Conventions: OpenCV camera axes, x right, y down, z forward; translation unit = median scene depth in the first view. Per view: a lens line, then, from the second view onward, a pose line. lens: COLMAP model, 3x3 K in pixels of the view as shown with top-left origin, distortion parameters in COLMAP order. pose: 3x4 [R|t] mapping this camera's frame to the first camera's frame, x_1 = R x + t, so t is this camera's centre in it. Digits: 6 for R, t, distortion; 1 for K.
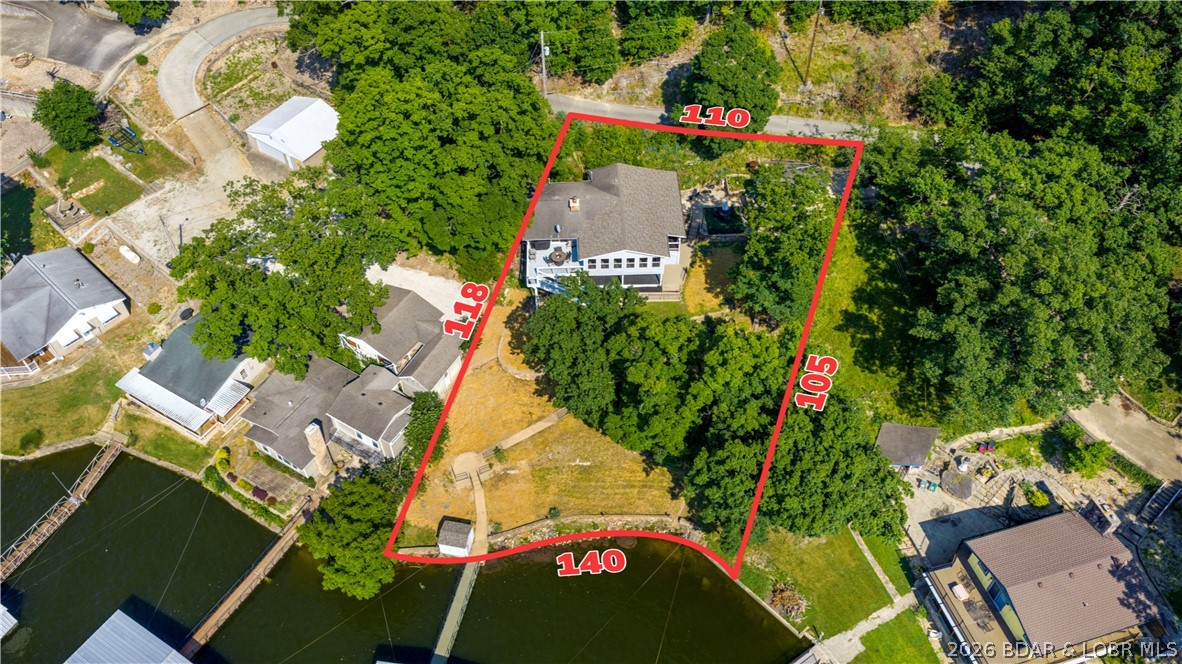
lens RADIAL K [[981.9, 0, 591.0], [0, 981.9, 332.0], [0, 0, 1]] dist [0.016058, 0.001329]
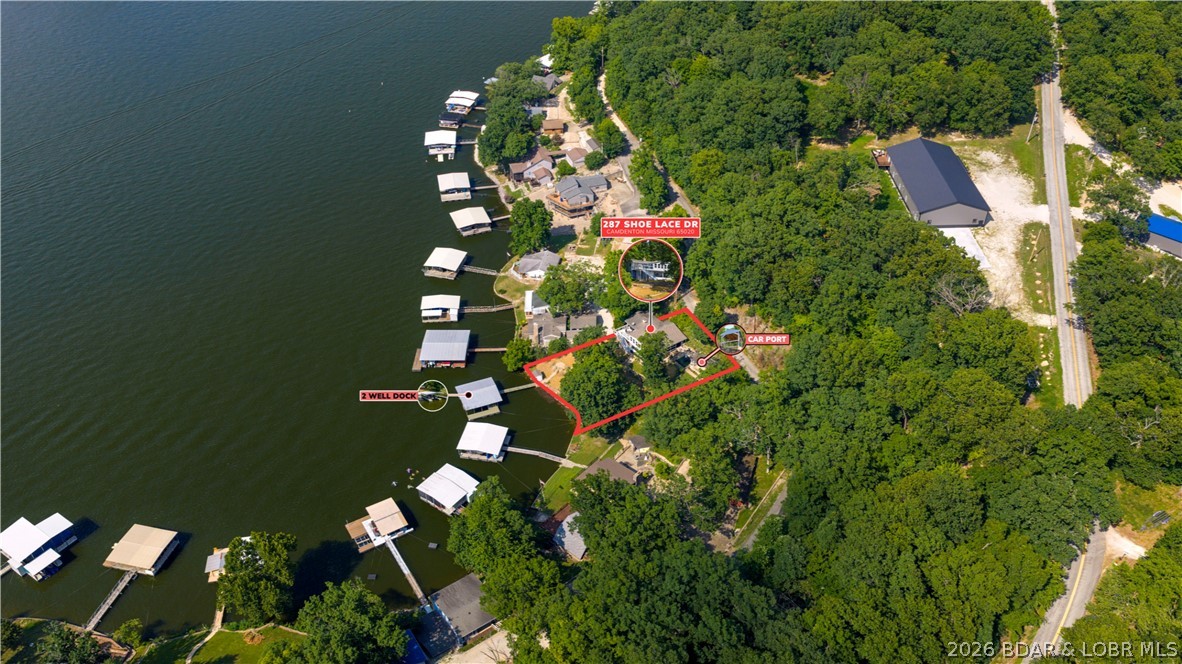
lens RADIAL K [[981.9, 0, 591.0], [0, 981.9, 332.0], [0, 0, 1]] dist [0.016058, 0.001329]
pose [[0.523923, 0.515198, -0.678289, 1.821275], [-0.644829, 0.760198, 0.079335, -0.229494], [0.556508, 0.395815, 0.730500, -1.124367]]
